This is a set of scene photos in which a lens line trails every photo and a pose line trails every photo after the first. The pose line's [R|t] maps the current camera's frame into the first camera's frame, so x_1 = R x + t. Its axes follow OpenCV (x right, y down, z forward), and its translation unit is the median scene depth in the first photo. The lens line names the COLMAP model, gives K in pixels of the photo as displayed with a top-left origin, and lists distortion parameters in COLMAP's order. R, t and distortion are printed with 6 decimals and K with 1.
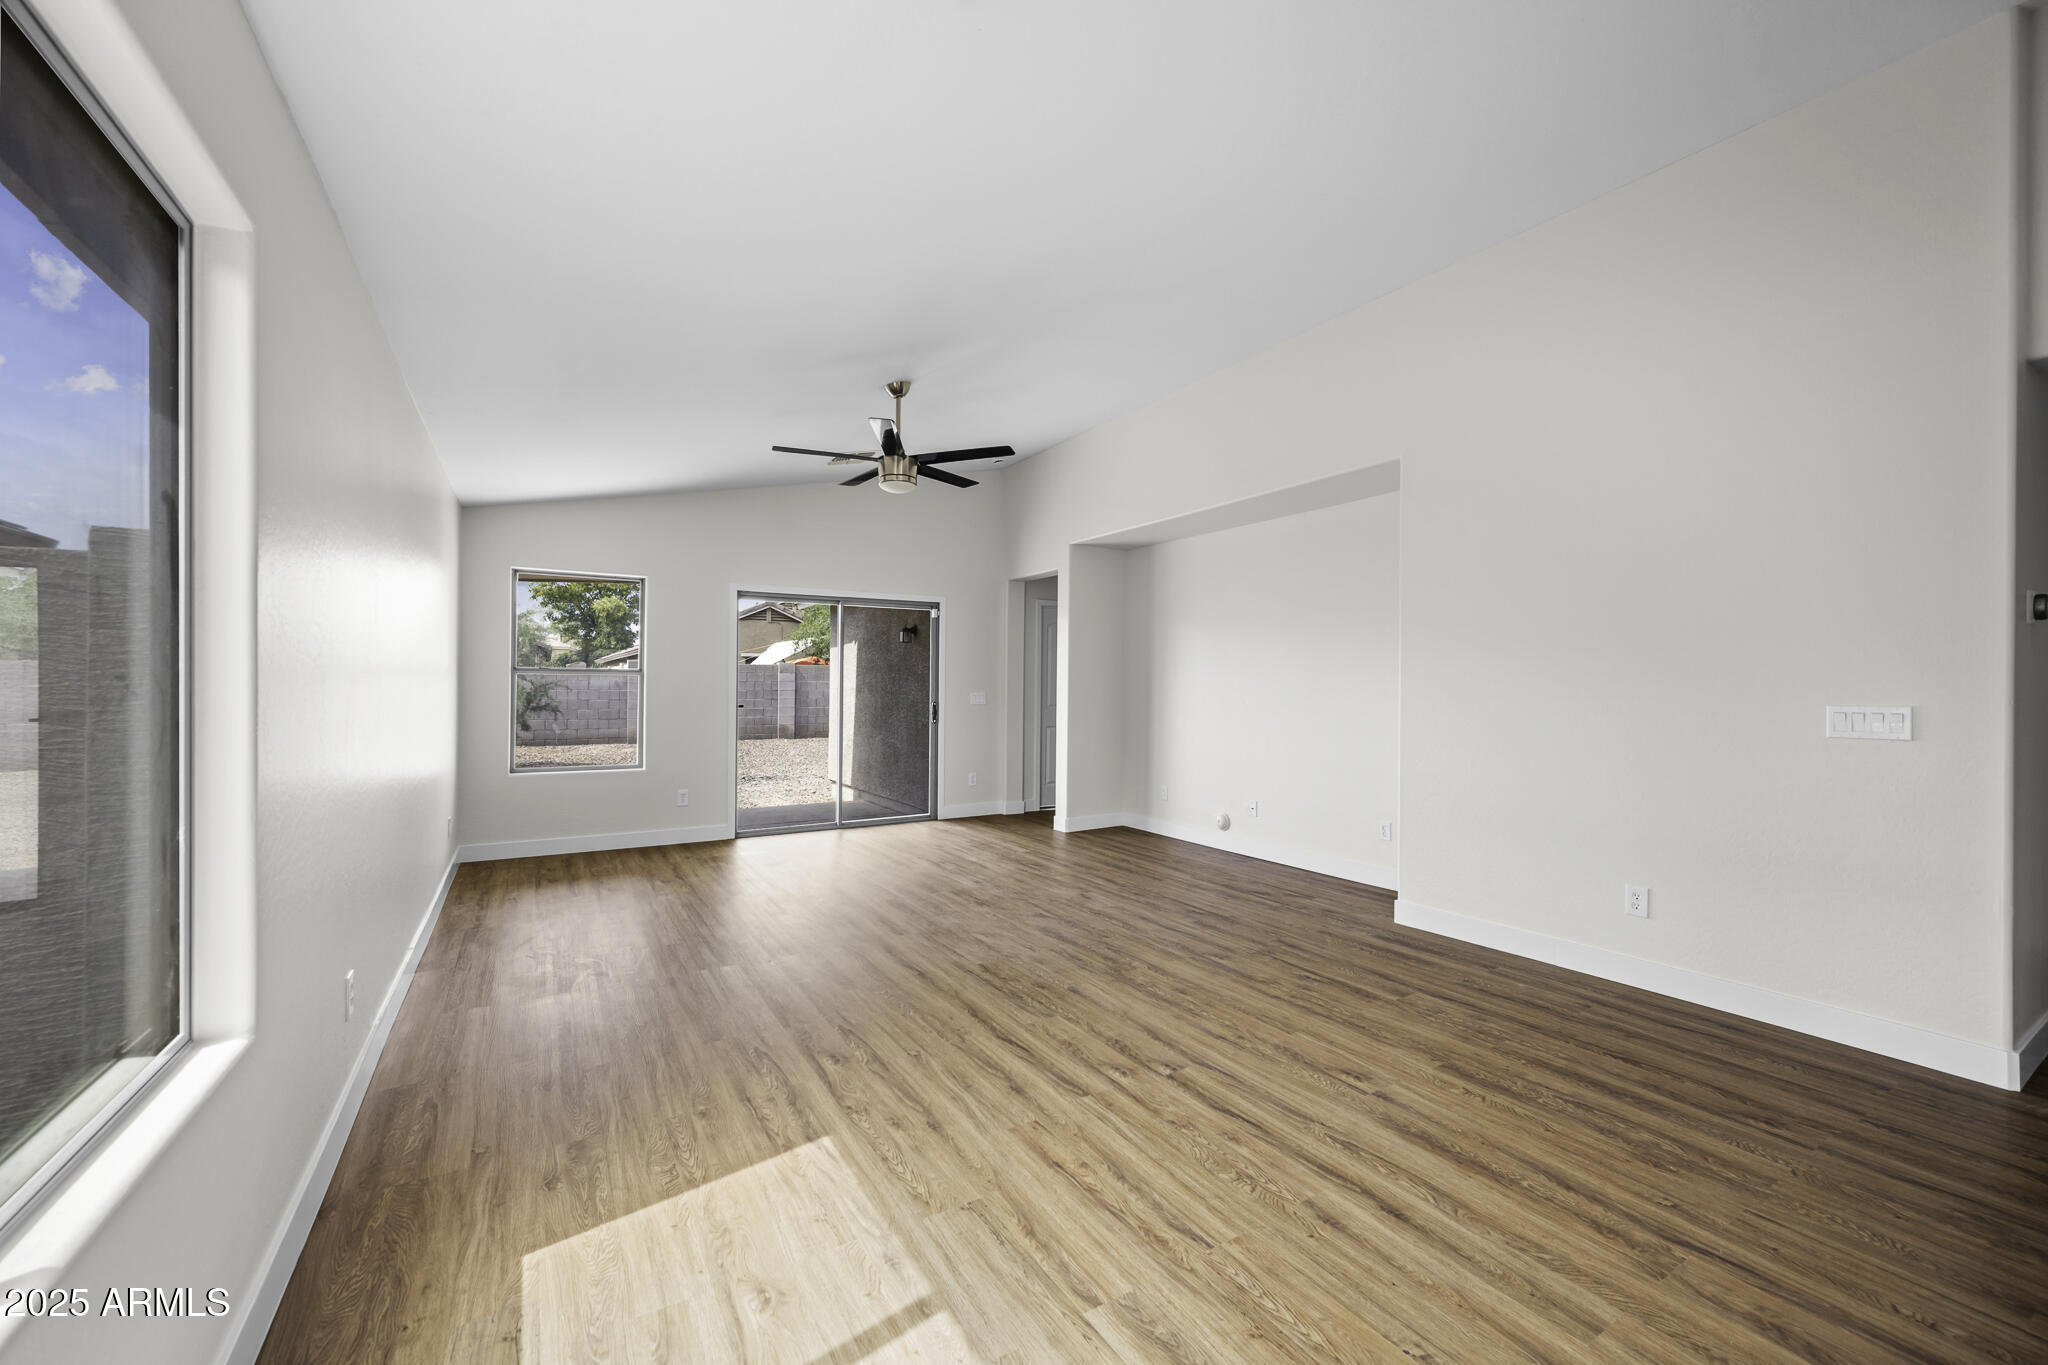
lens RADIAL K [[808.1, 0, 1015.5], [0, 808.1, 683.9], [0, 0, 1]] dist [0.002044, -0.000138]
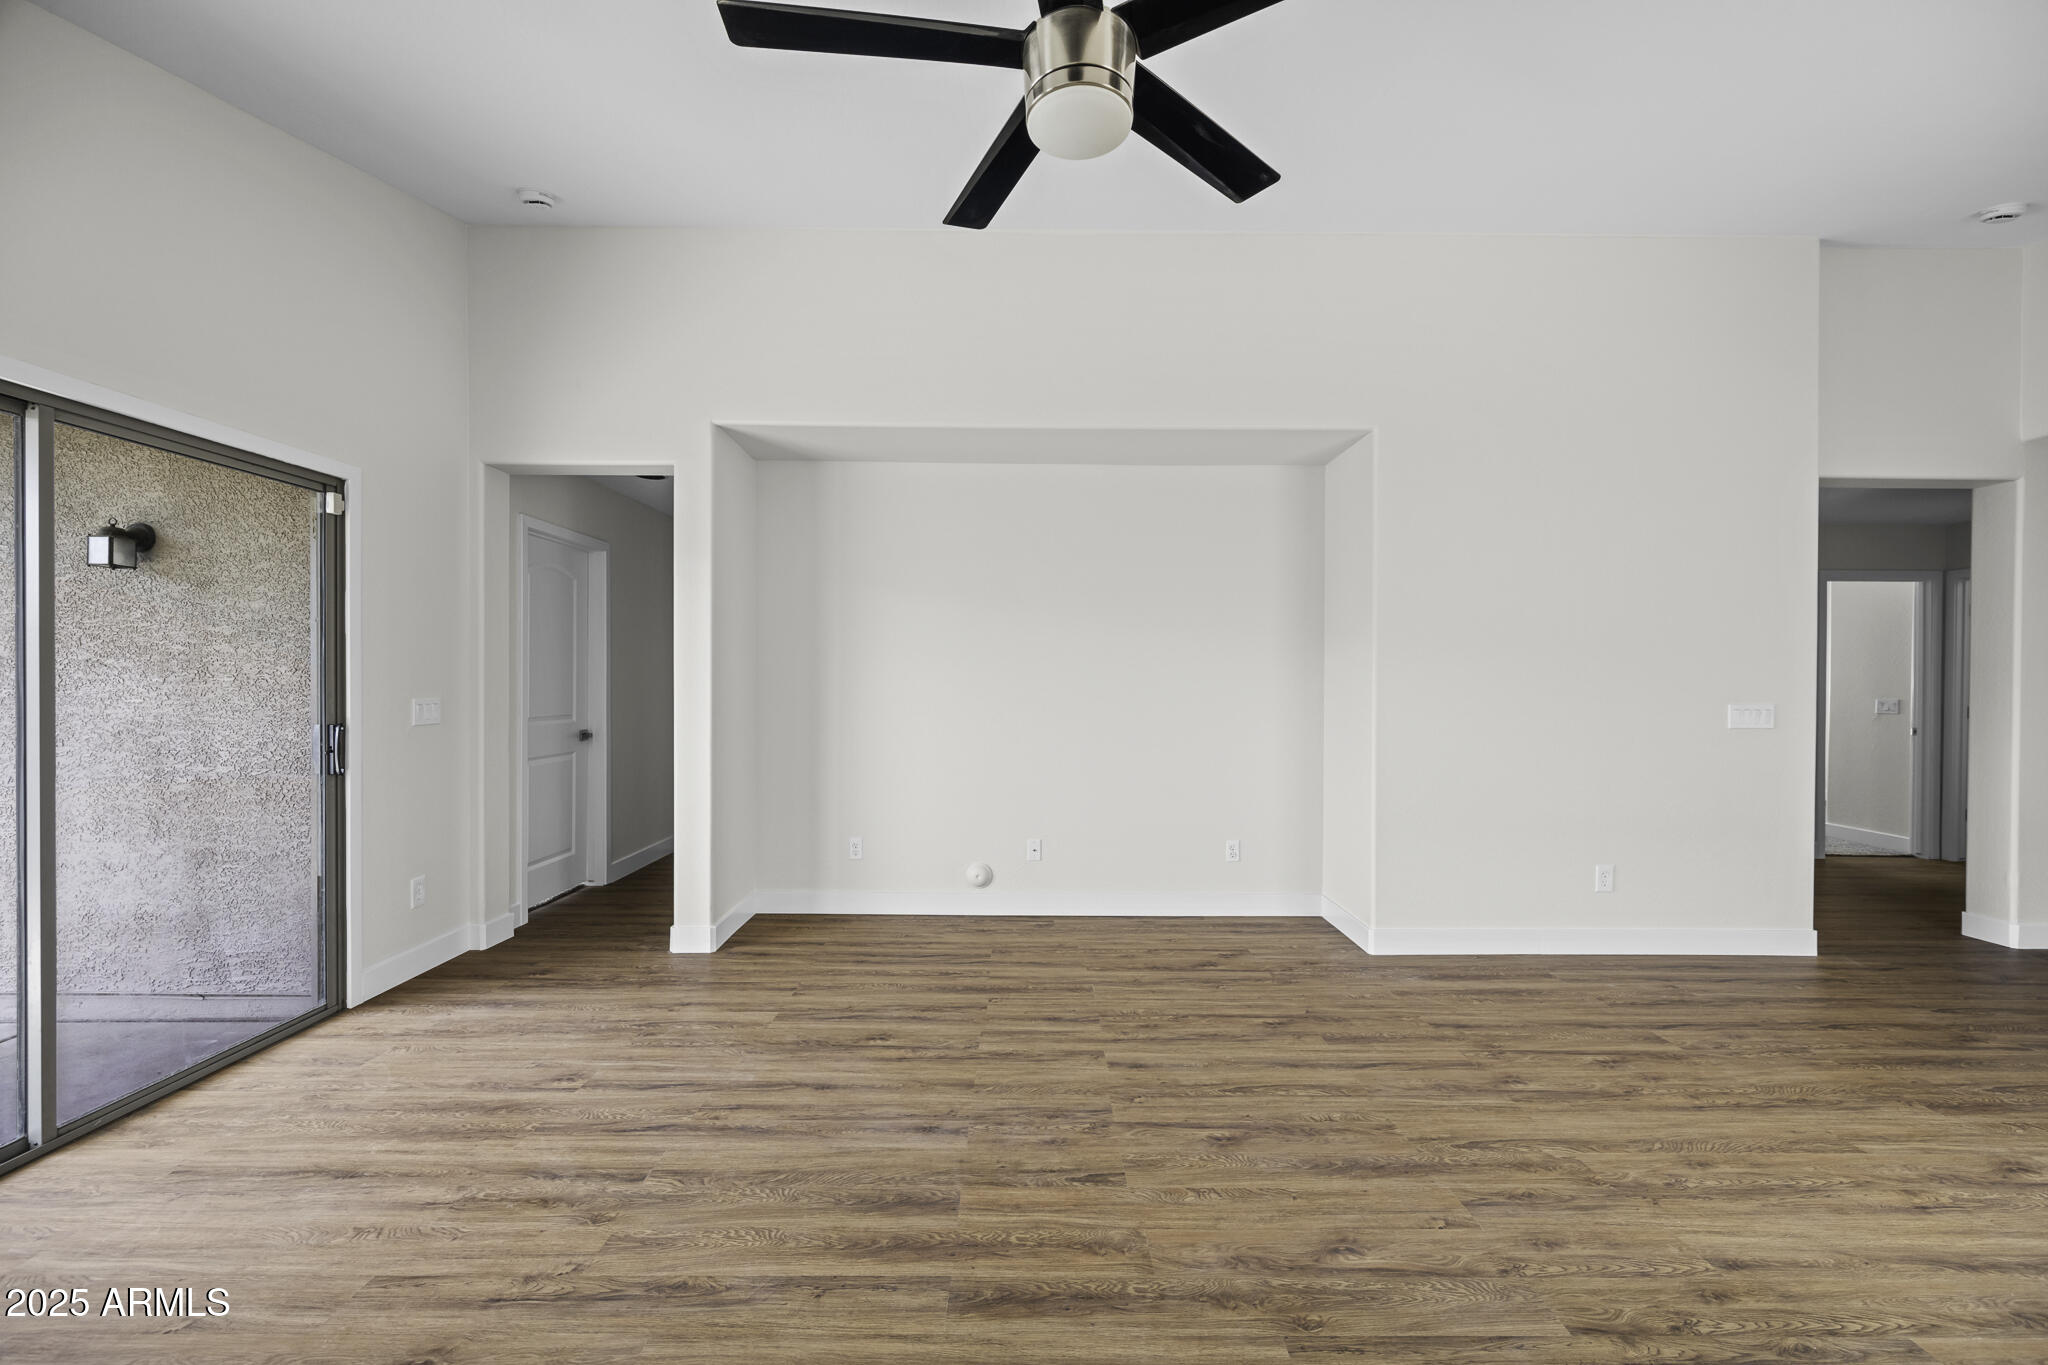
lens RADIAL K [[808.1, 0, 1022.4], [0, 808.1, 691.3], [0, 0, 1]] dist [0.002044, -0.000138]
pose [[0.509292, -0.009822, 0.860537, -0.541169], [-0.006804, 0.999858, 0.015439, -0.005470], [-0.860567, -0.013719, 0.509153, 0.982502]]
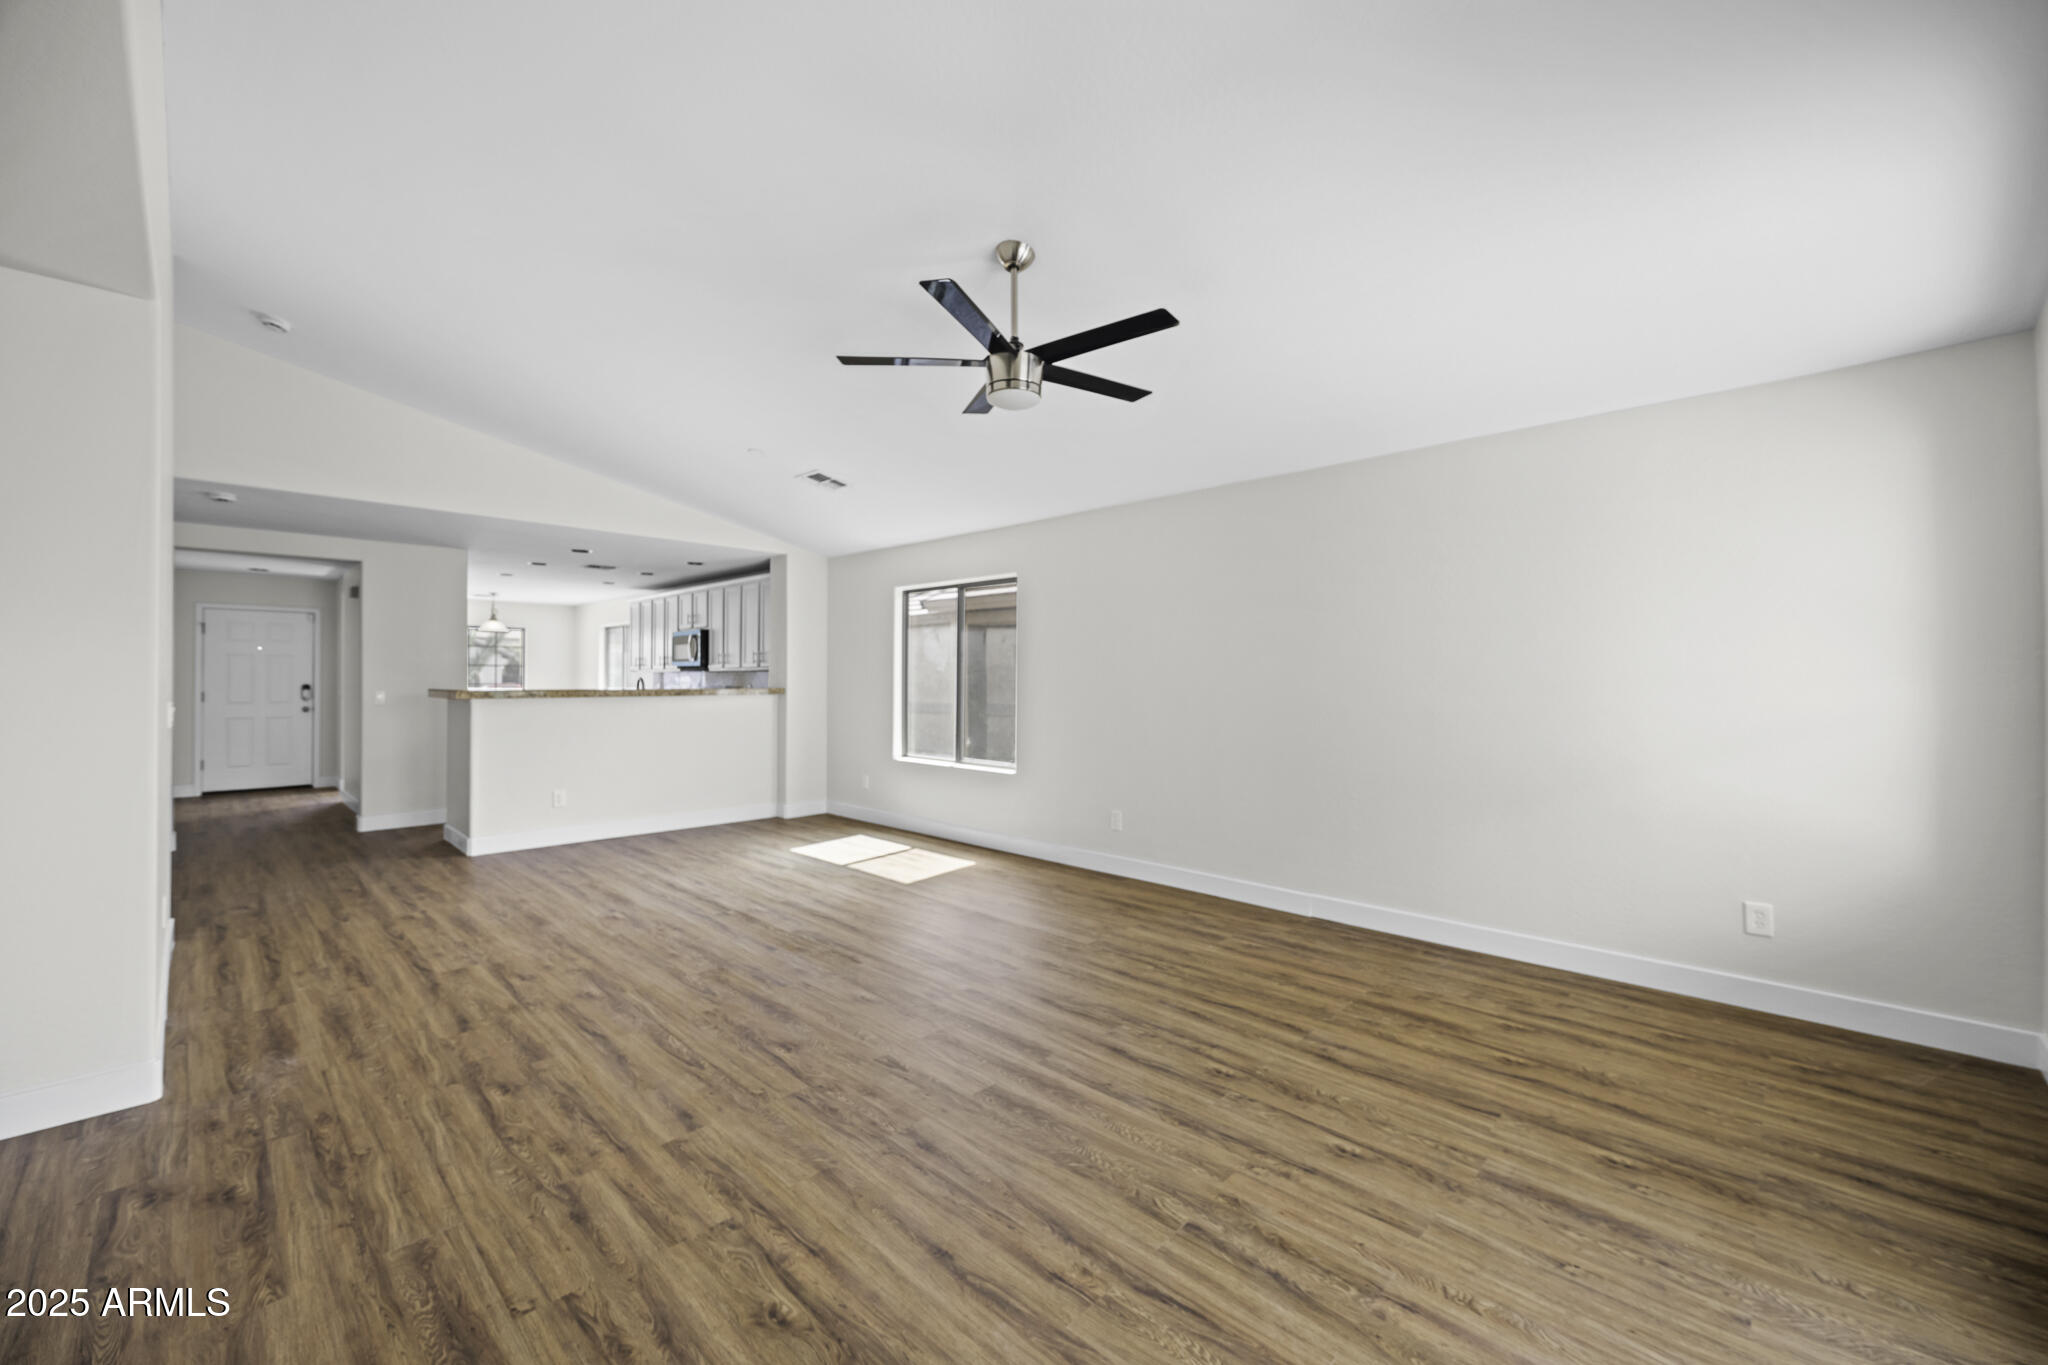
lens RADIAL K [[808.1, 0, 1033.0], [0, 808.1, 684.3], [0, 0, 1]] dist [0.002044, -0.000138]
pose [[-0.962614, -0.000055, -0.270876, 0.021616], [-0.001490, 0.999986, 0.005091, -0.009779], [0.270872, 0.005304, -0.962601, 1.929896]]
